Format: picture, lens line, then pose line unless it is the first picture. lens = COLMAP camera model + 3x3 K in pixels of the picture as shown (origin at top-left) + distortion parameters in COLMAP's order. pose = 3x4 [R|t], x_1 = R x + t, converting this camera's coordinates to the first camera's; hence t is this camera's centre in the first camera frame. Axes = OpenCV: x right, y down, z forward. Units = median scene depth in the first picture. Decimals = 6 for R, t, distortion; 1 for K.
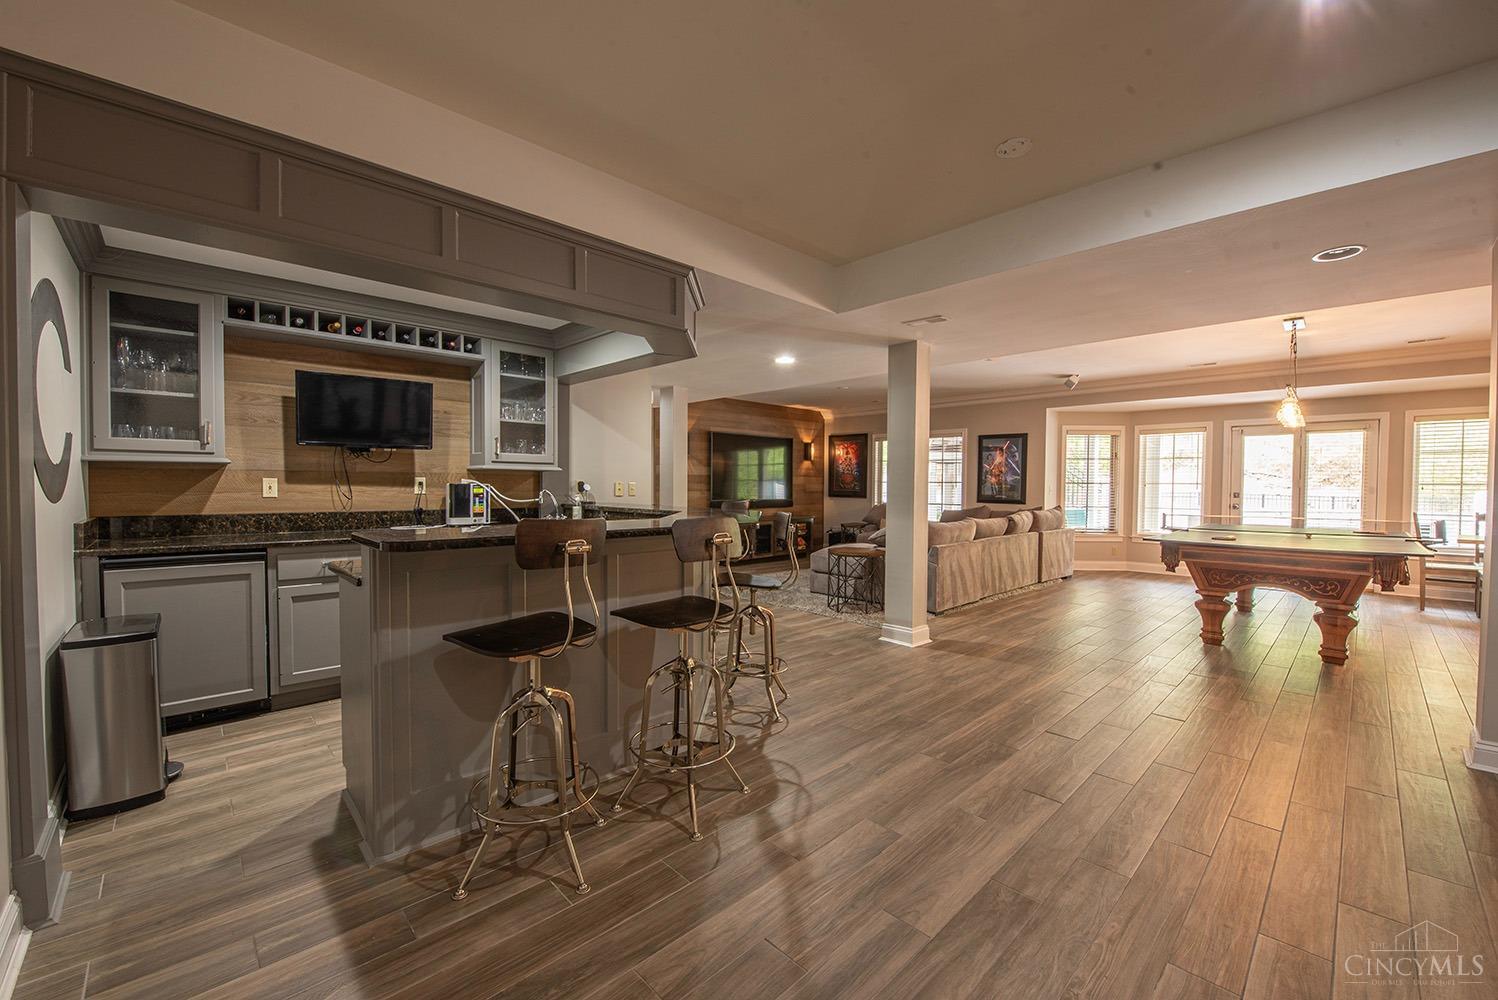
lens RADIAL K [[600.7, 0, 746.0], [0, 600.7, 501.5], [0, 0, 1]] dist [-0.011549, -0.000576]
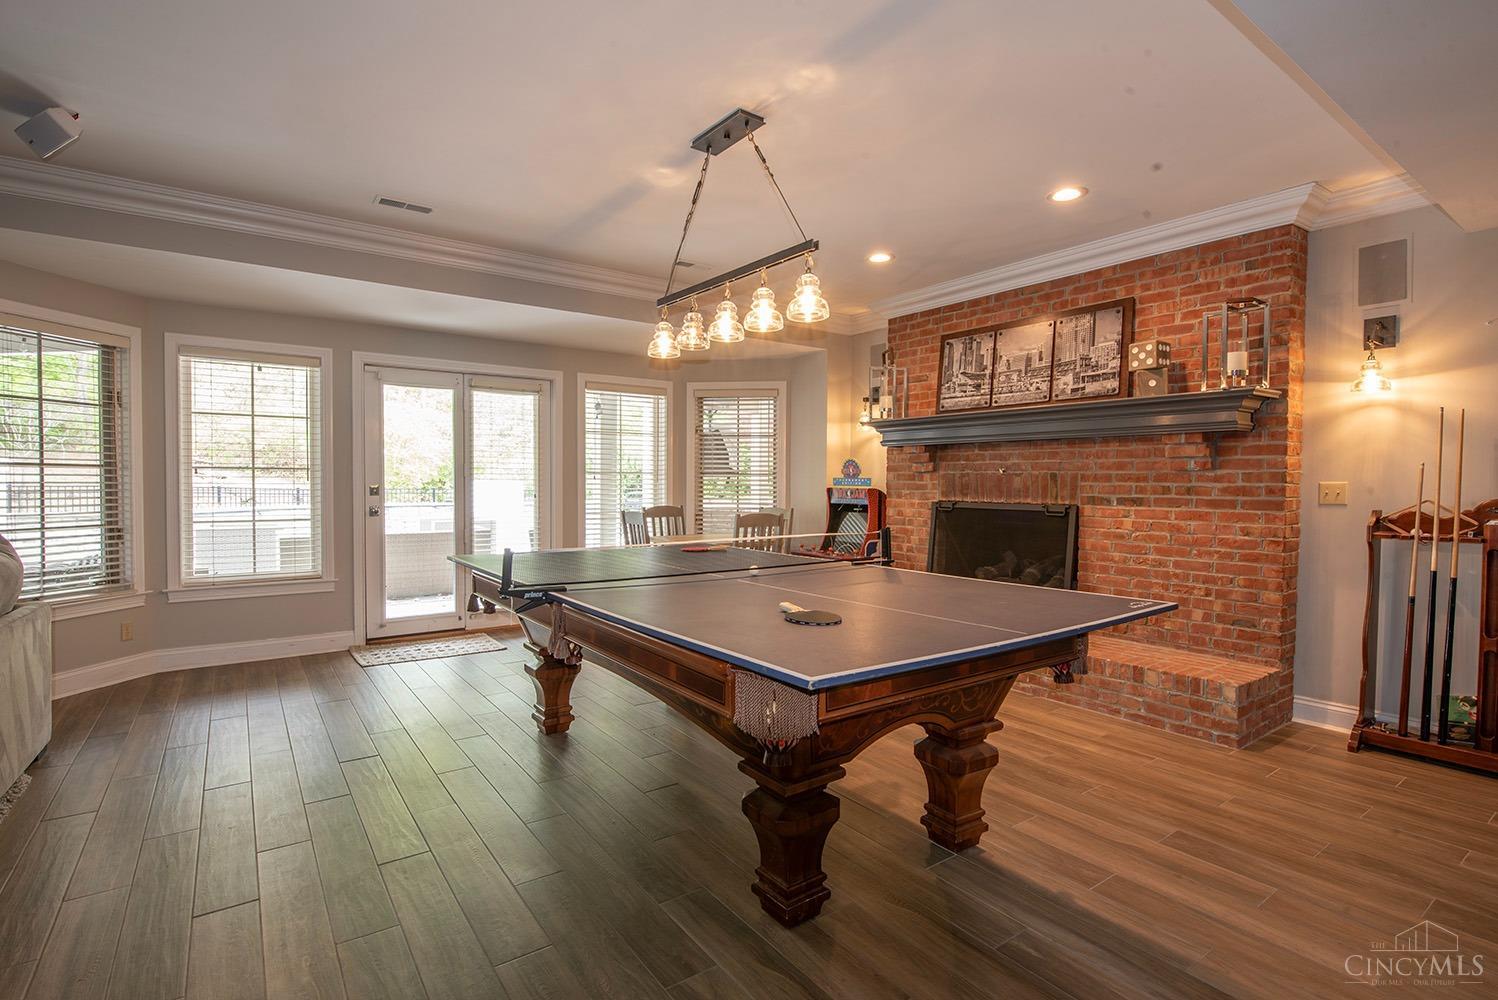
lens RADIAL K [[717.2, 0, 751.2], [0, 717.2, 500.2], [0, 0, 1]] dist [-0.005492, -0.001184]
pose [[0.145278, -0.030182, 0.988930, 0.433638], [0.024041, 0.999347, 0.026968, -0.022551], [-0.989099, 0.019857, 0.145908, 1.097044]]
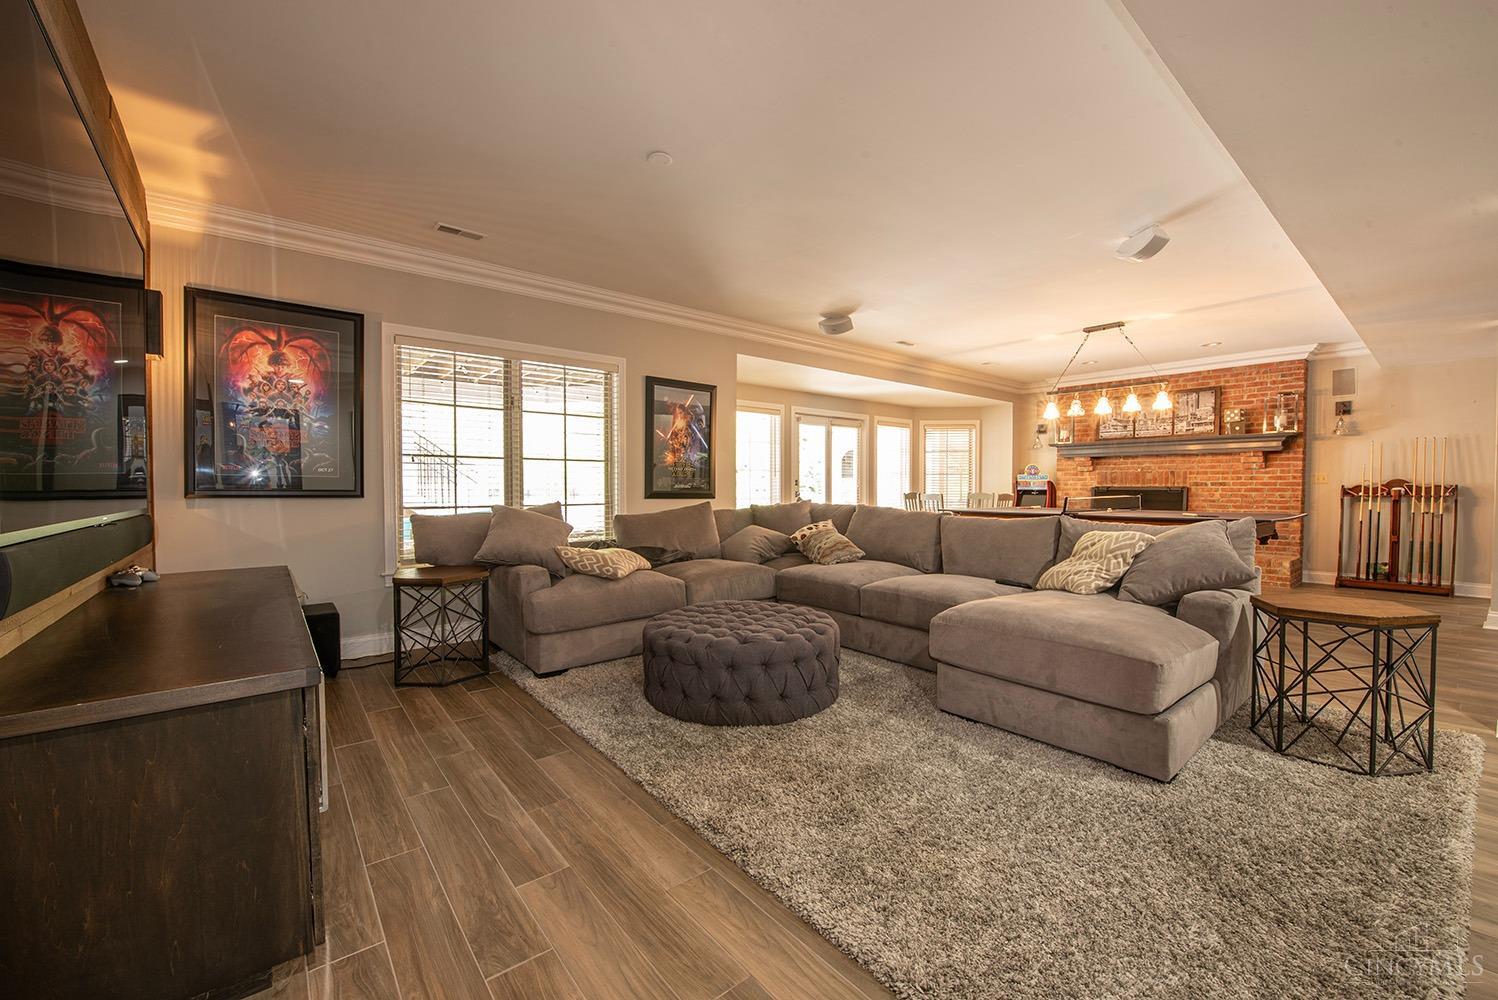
lens RADIAL K [[600.7, 0, 748.0], [0, 600.7, 502.0], [0, 0, 1]] dist [-0.011549, -0.000576]
pose [[0.082749, -0.030326, 0.996109, -0.347454], [0.029353, 0.999177, 0.027981, -0.017167], [-0.996138, 0.026923, 0.083571, 1.945648]]
